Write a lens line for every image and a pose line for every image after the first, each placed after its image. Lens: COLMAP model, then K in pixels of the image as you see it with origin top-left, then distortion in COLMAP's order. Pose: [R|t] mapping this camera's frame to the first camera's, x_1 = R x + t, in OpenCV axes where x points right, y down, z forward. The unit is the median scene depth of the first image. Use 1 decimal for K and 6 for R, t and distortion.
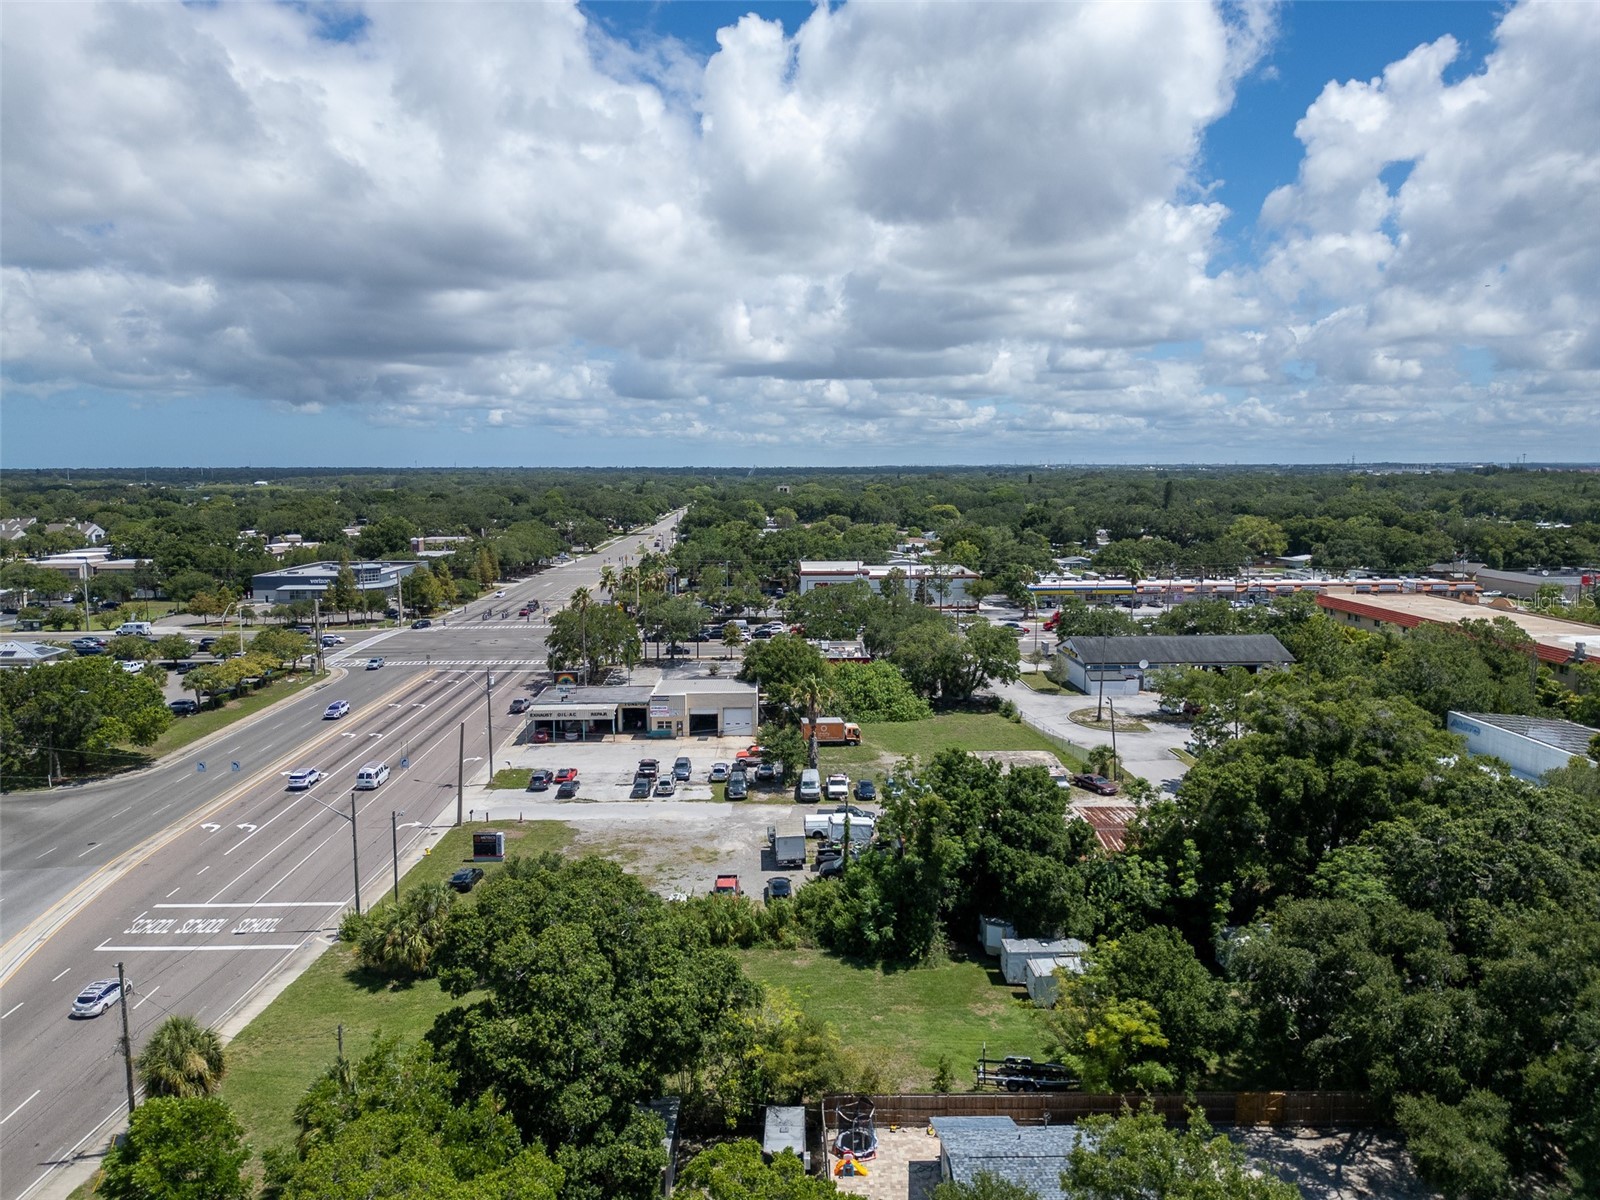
lens RADIAL K [[1106.1, 0, 804.5], [0, 1106.1, 643.3], [0, 0, 1]] dist [0.057729, -0.054854]
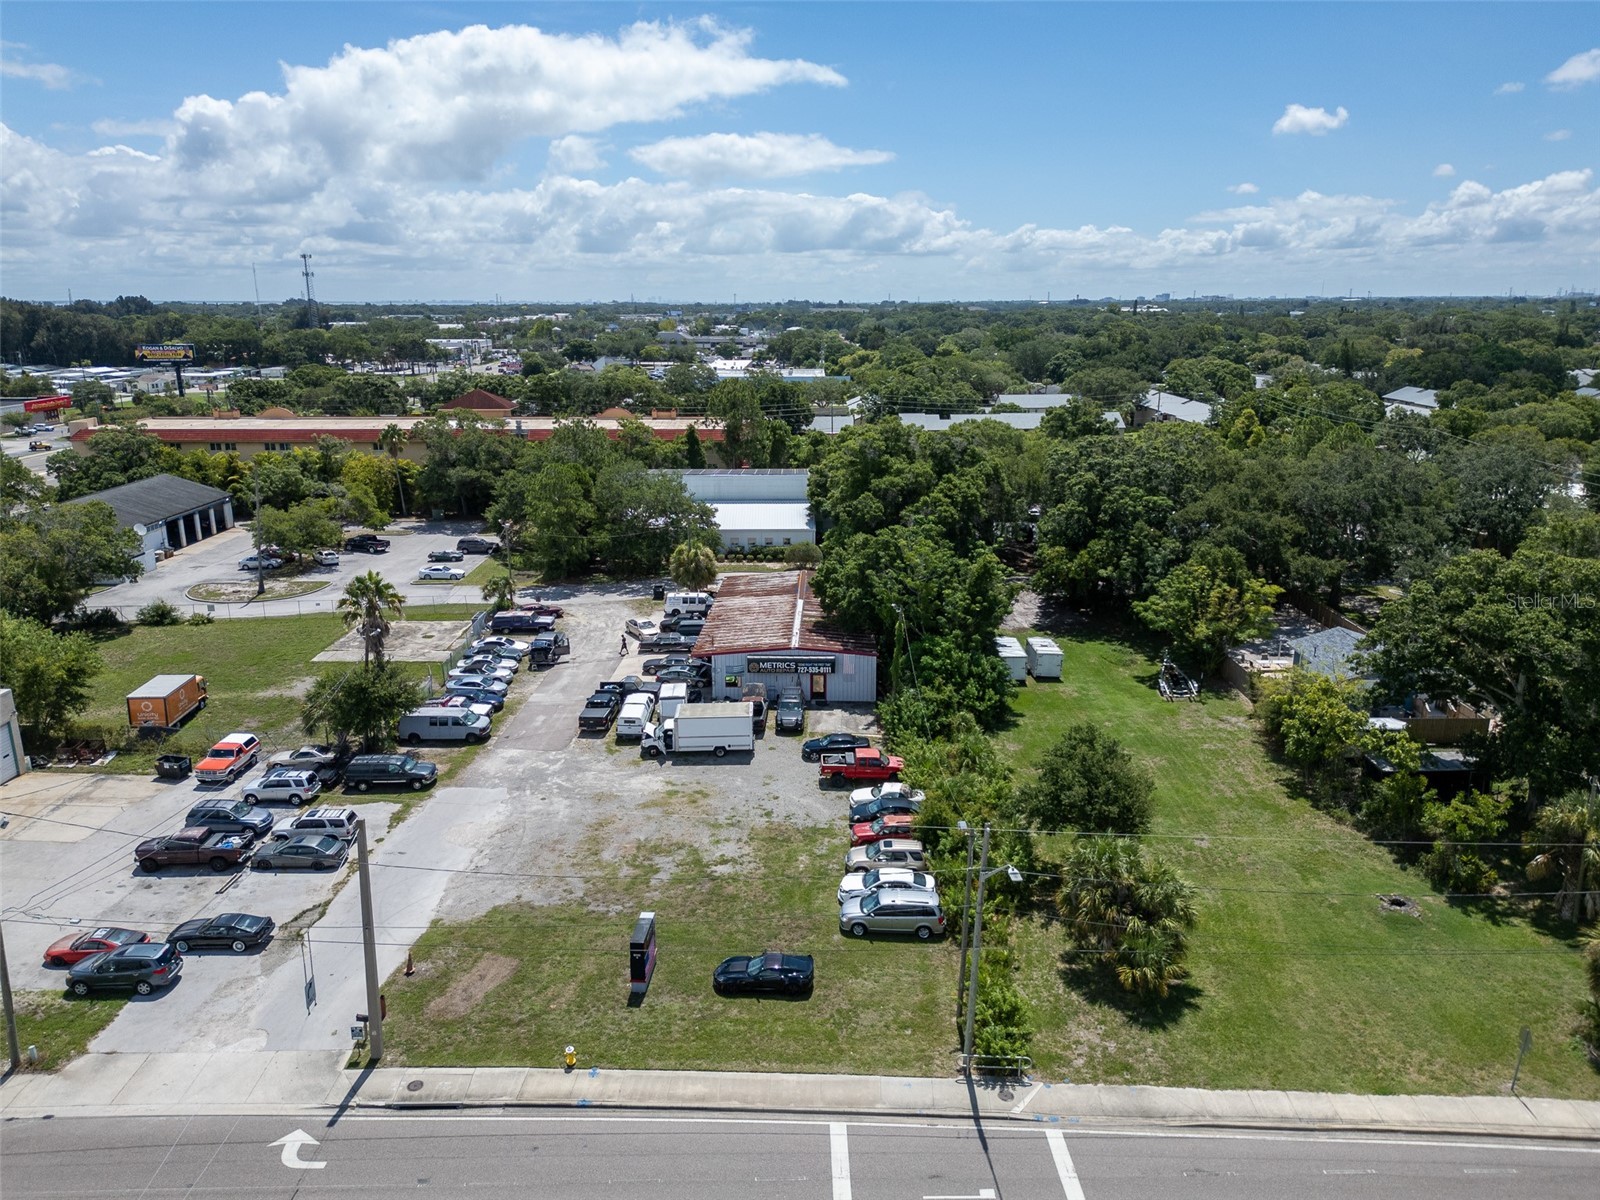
lens RADIAL K [[1125.2, 0, 800.0], [0, 1125.2, 600.0], [0, 0, 1]] dist [0.081149, -0.082172]
pose [[0.032754, -0.253758, 0.966713, -0.265810], [0.162014, 0.955787, 0.245401, -0.032251], [-0.986245, 0.148583, 0.072419, 0.306326]]
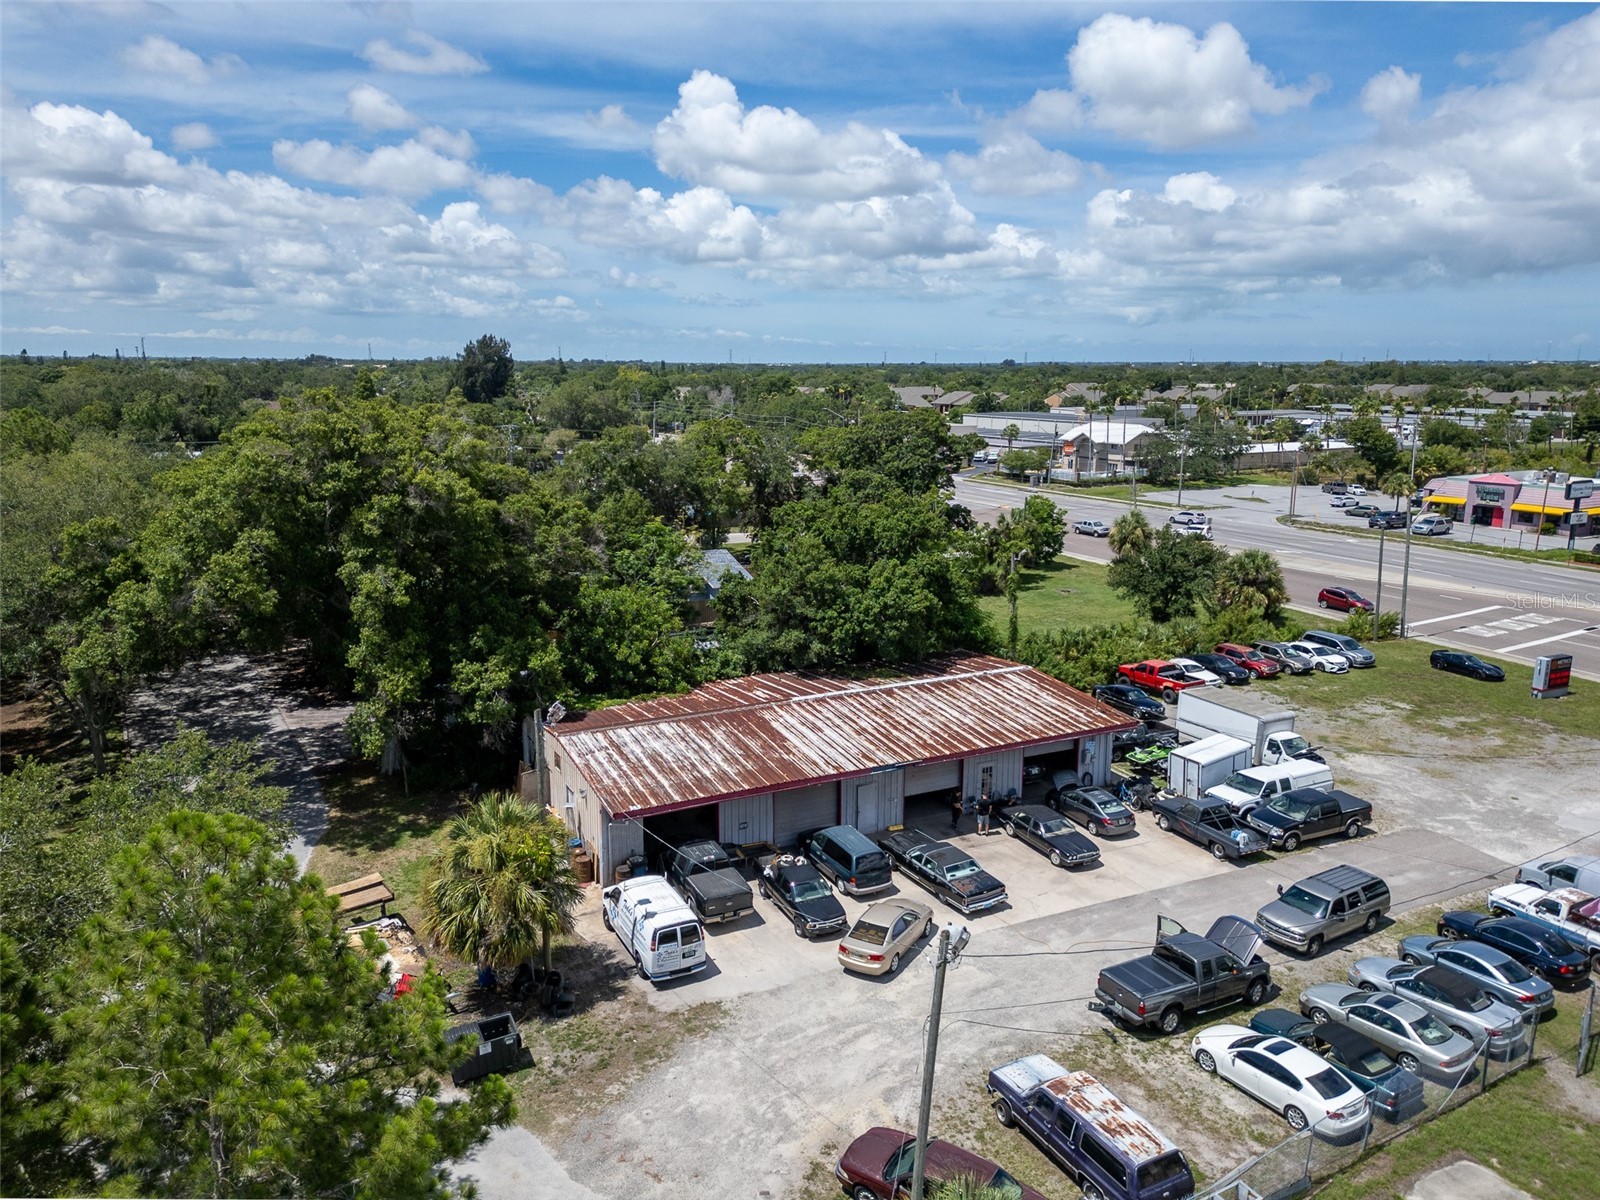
lens RADIAL K [[1111.5, 0, 800.0], [0, 1111.5, 600.0], [0, 0, 1]] dist [0.070766, -0.075707]
pose [[-0.896292, 0.089531, -0.434333, 0.156578], [-0.073411, 0.935941, 0.344420, -0.025000], [0.437346, 0.340586, -0.832304, 0.483689]]
